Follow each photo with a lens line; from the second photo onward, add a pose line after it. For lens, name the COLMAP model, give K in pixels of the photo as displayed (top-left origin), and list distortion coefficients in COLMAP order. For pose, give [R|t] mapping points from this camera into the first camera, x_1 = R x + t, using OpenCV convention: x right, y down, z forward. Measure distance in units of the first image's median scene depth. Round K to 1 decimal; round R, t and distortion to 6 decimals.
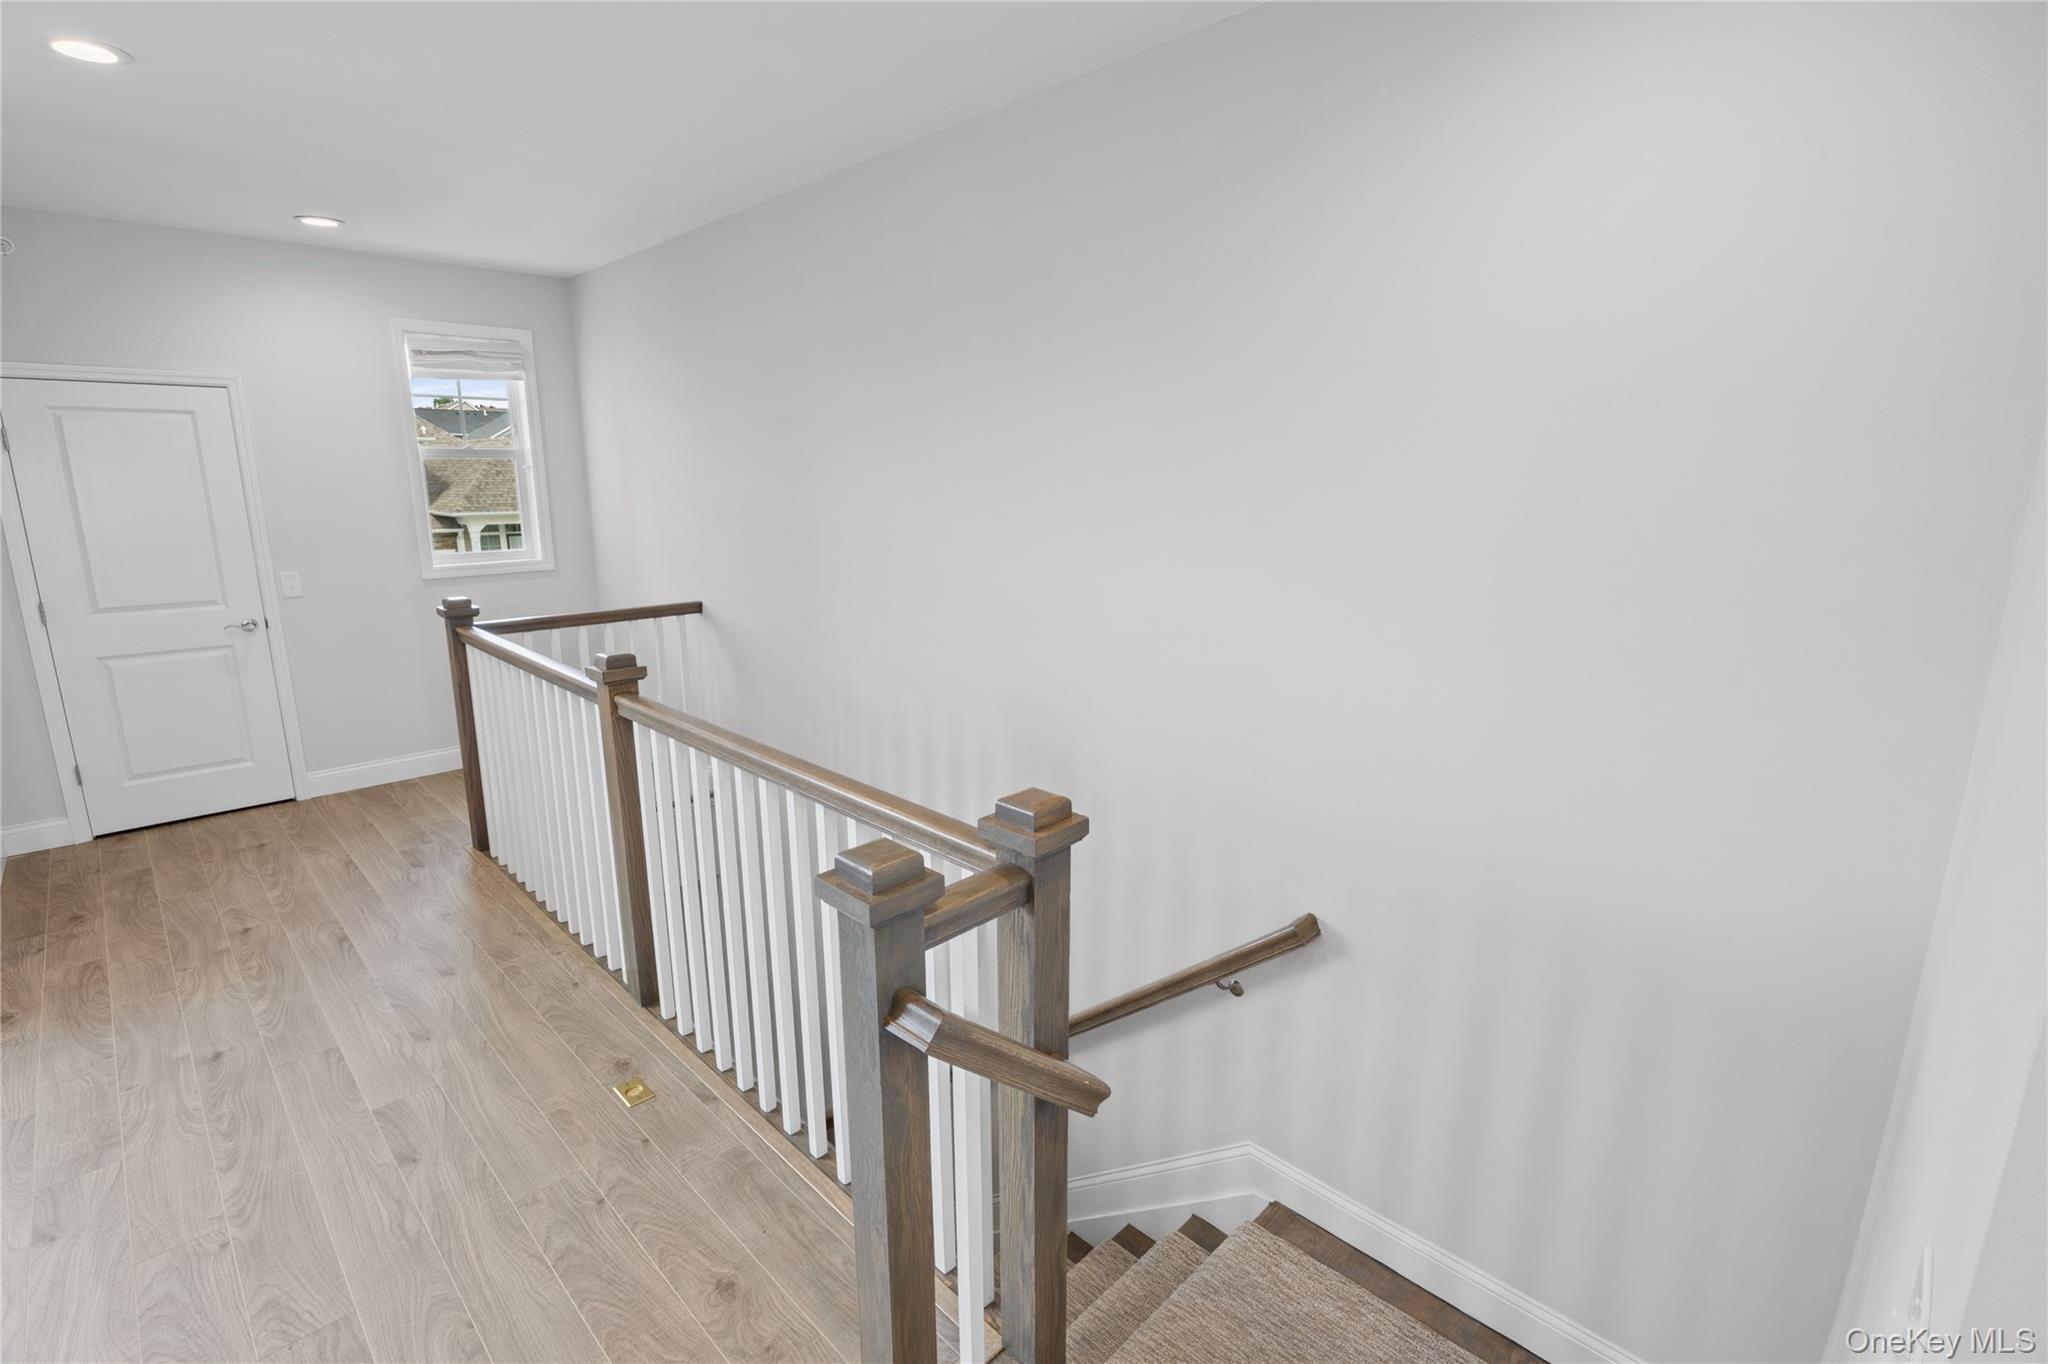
lens RADIAL K [[923.8, 0, 1036.8], [0, 923.8, 684.8], [0, 0, 1]] dist [-0.021916, 0.003501]
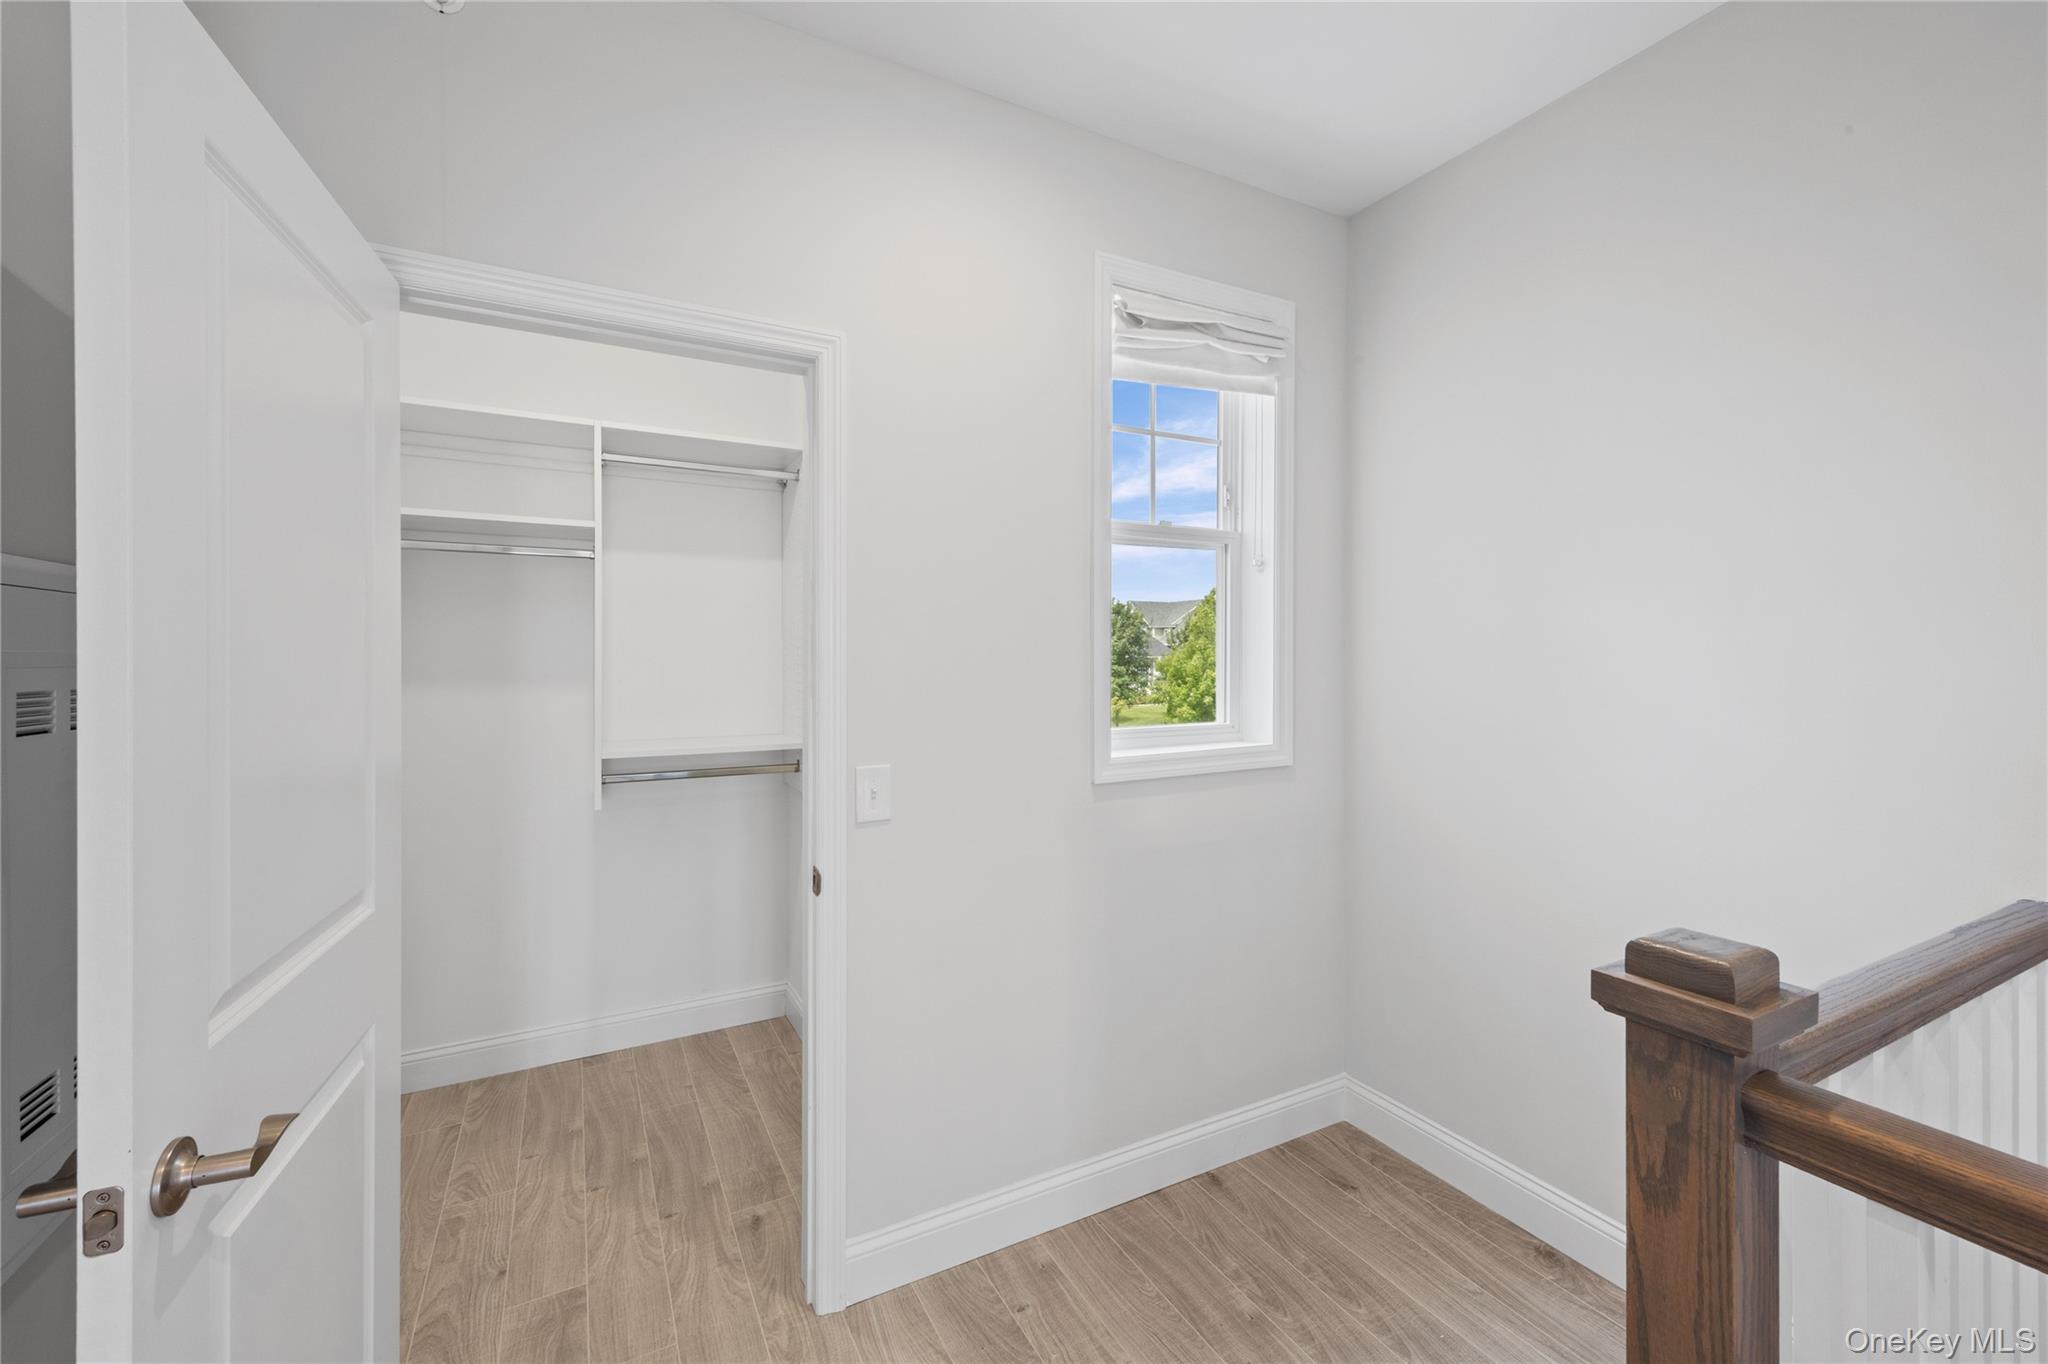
lens RADIAL K [[823.4, 0, 1019.7], [0, 823.4, 663.0], [0, 0, 1]] dist [0.002963, -0.000337]
pose [[0.950479, -0.006207, -0.310727, -1.125071], [-0.060685, 0.976849, -0.205141, -0.169947], [0.304807, 0.213838, 0.928098, 1.142426]]
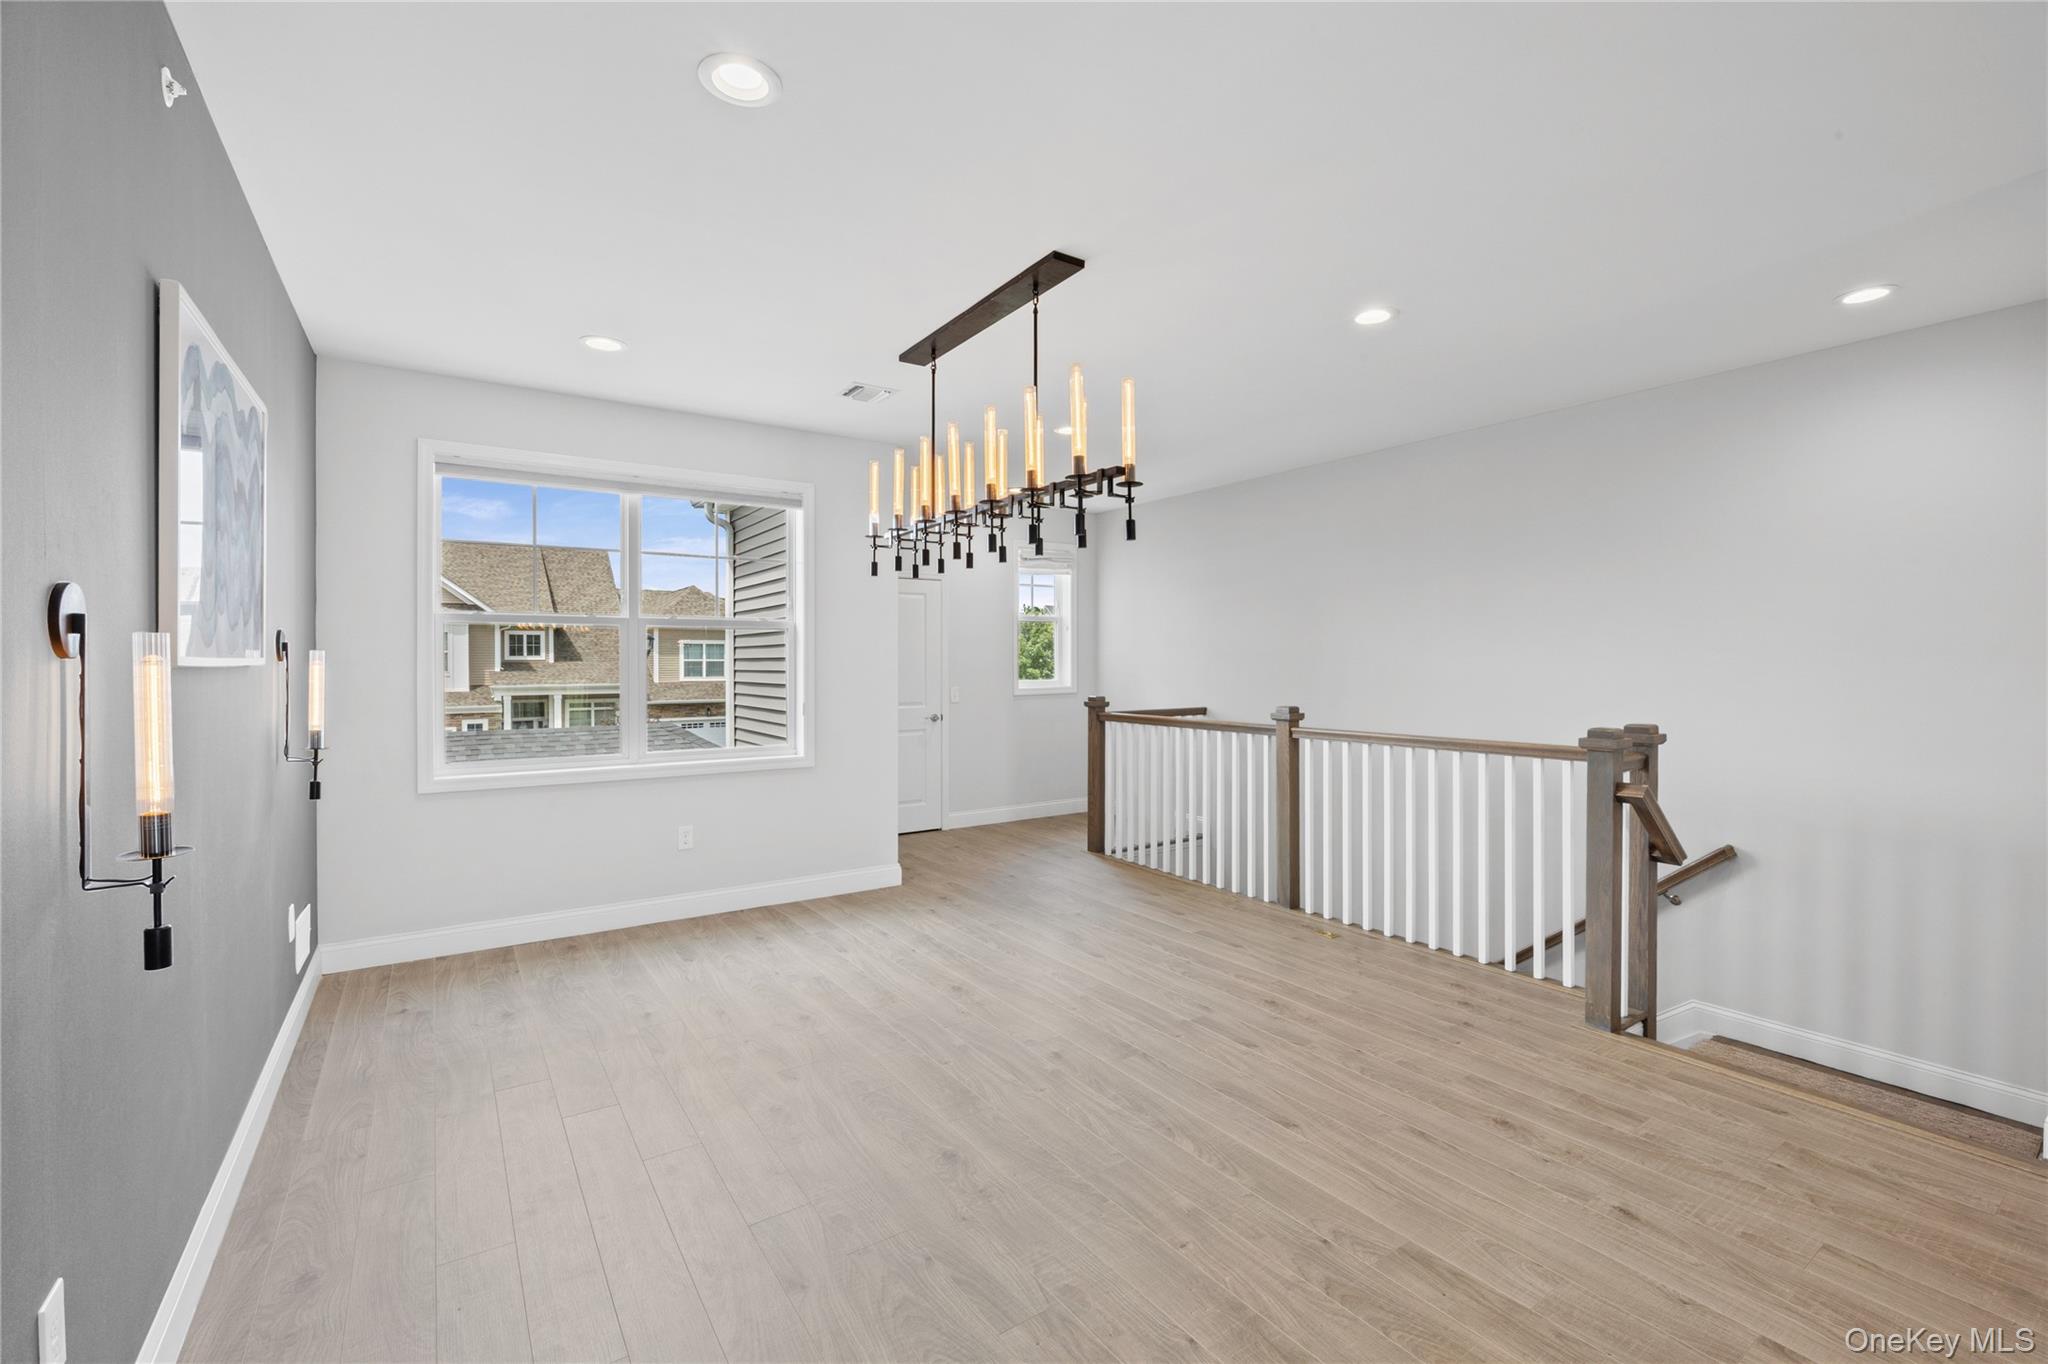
lens RADIAL K [[872.6, 0, 1031.7], [0, 872.6, 675.5], [0, 0, 1]] dist [-0.016343, 0.001613]
pose [[0.980034, -0.003017, -0.198807, -0.661755], [-0.037955, 0.978659, -0.201957, 0.306078], [0.195173, 0.205471, 0.959004, -0.888509]]
